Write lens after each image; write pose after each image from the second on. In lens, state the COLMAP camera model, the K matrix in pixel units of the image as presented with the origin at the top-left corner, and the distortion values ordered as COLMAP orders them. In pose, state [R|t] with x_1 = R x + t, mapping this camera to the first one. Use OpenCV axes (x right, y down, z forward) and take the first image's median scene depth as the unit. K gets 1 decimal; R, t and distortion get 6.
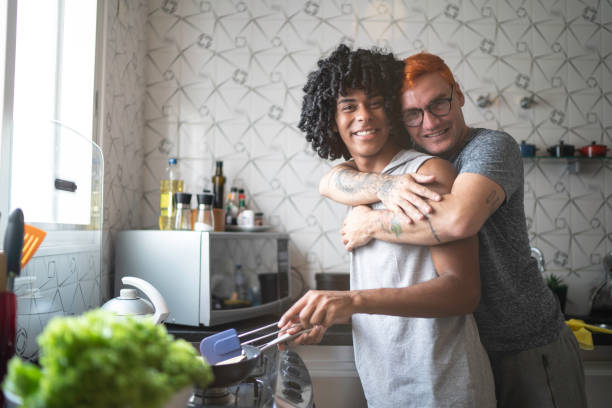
lens RADIAL K [[589.1, 0, 302.8], [0, 589.1, 206.7], [0, 0, 1]] dist [-0.096188, 0.134126]
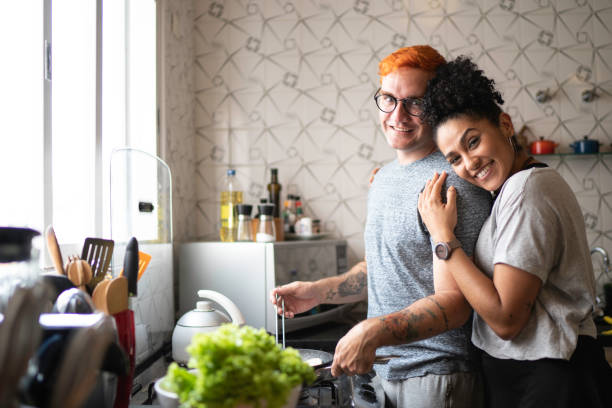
lens RADIAL K [[675.8, 0, 307.3], [0, 675.8, 207.6], [0, 0, 1]] dist [-0.104602, 0.156374]
pose [[0.998269, -0.028838, -0.051264, -0.027960], [0.029753, 0.999410, 0.017178, -0.027633], [0.050739, -0.018674, 0.998537, -0.126523]]
